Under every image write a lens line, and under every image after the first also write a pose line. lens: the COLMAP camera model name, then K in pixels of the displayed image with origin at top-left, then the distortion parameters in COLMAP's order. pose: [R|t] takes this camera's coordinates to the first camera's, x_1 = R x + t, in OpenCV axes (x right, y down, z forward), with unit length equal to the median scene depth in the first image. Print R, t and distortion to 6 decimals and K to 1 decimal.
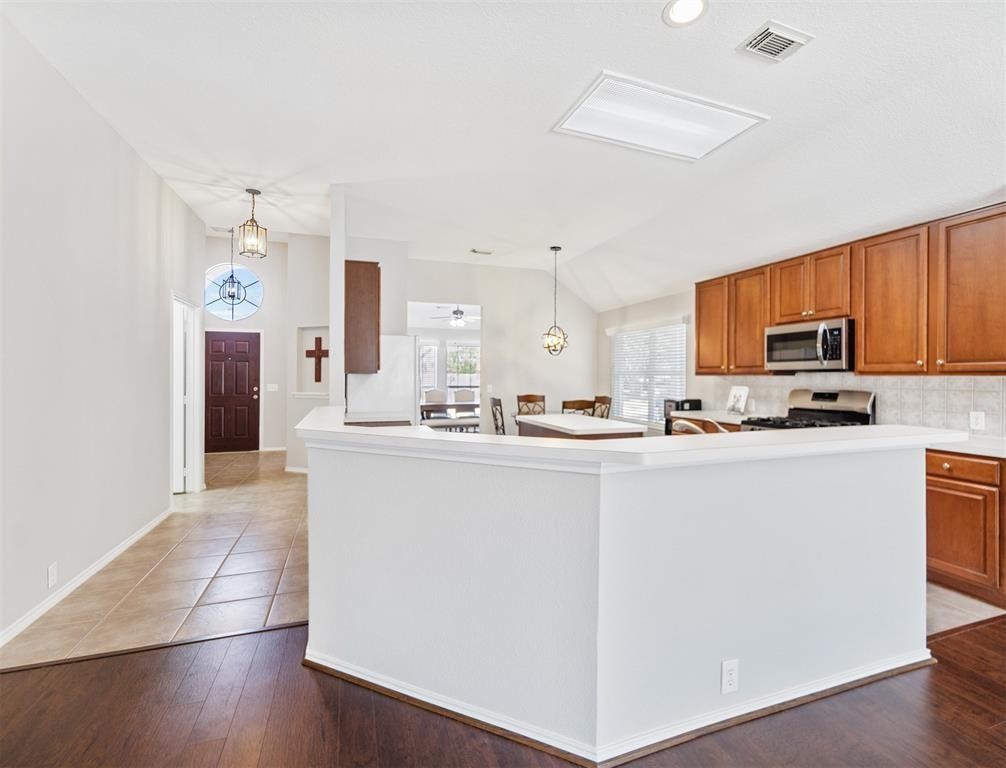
lens RADIAL K [[454.3, 0, 503.3], [0, 454.3, 374.7], [0, 0, 1]] dist [-0.001006, -0.000248]
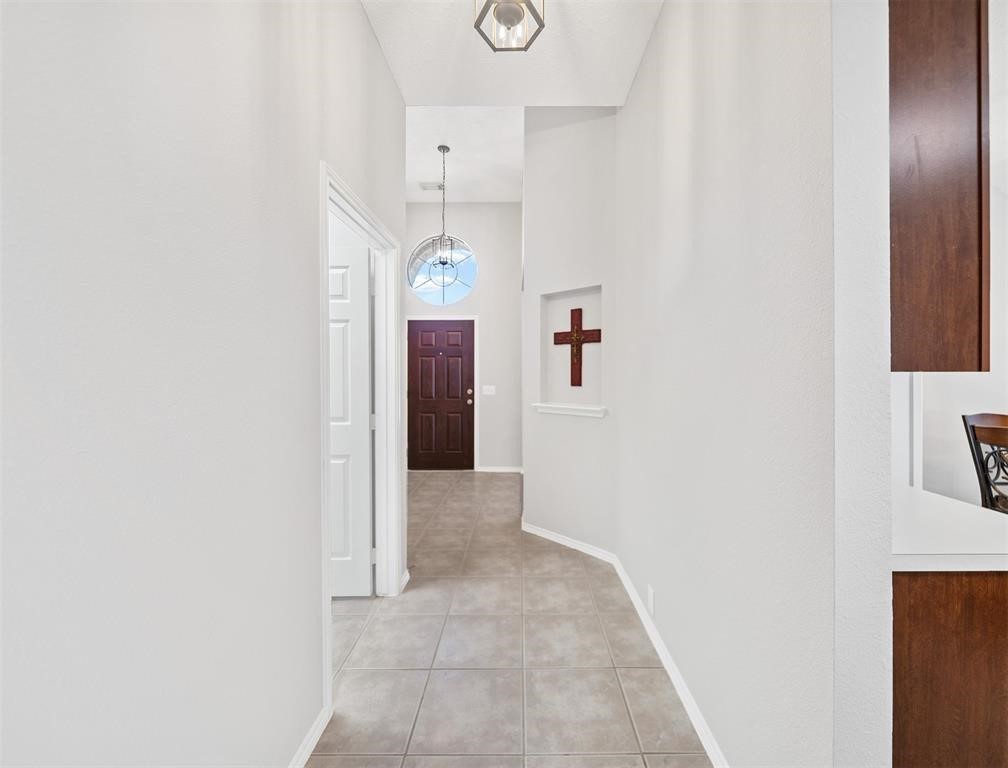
lens RADIAL K [[397.4, 0, 508.1], [0, 397.4, 375.9], [0, 0, 1]] dist [-0.009493, -0.000256]
pose [[0.933513, -0.000678, -0.358543, -0.241692], [0.004445, 0.999943, 0.009682, -0.002090], [0.358516, -0.010632, 0.933463, 0.390545]]
